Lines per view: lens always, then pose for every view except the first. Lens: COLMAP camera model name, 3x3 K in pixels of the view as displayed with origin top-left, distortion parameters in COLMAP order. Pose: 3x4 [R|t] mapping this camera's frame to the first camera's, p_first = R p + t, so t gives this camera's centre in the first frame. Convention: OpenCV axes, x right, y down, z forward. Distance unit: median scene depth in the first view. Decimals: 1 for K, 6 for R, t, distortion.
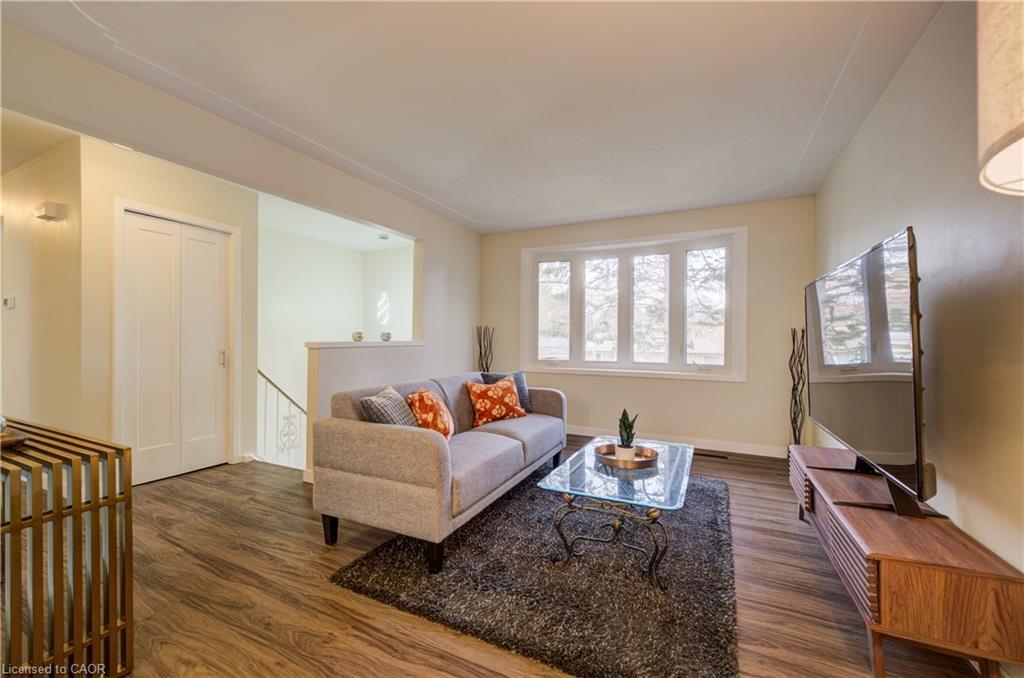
lens RADIAL K [[409.4, 0, 512.0], [0, 409.4, 339.0], [0, 0, 1]] dist [0.000414, 0.000389]
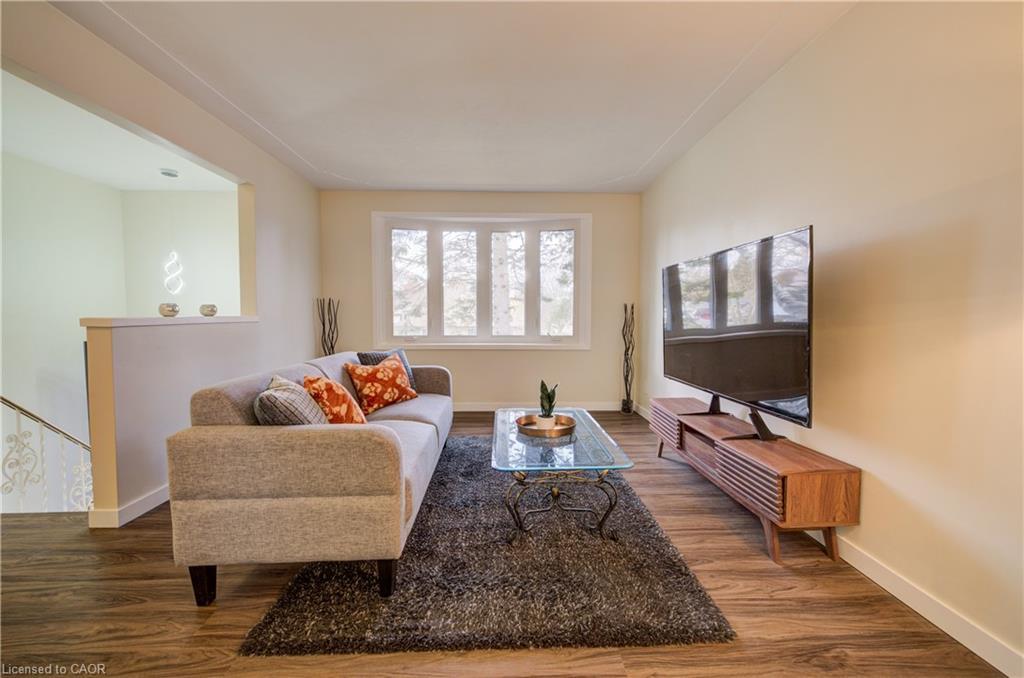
lens RADIAL K [[405.7, 0, 515.1], [0, 405.7, 336.9], [0, 0, 1]] dist [0.001121, 0.000376]
pose [[0.882293, -0.029849, 0.469754, -0.269674], [0.003797, 0.998406, 0.056309, 0.005014], [-0.470686, -0.047898, 0.881000, 0.147395]]
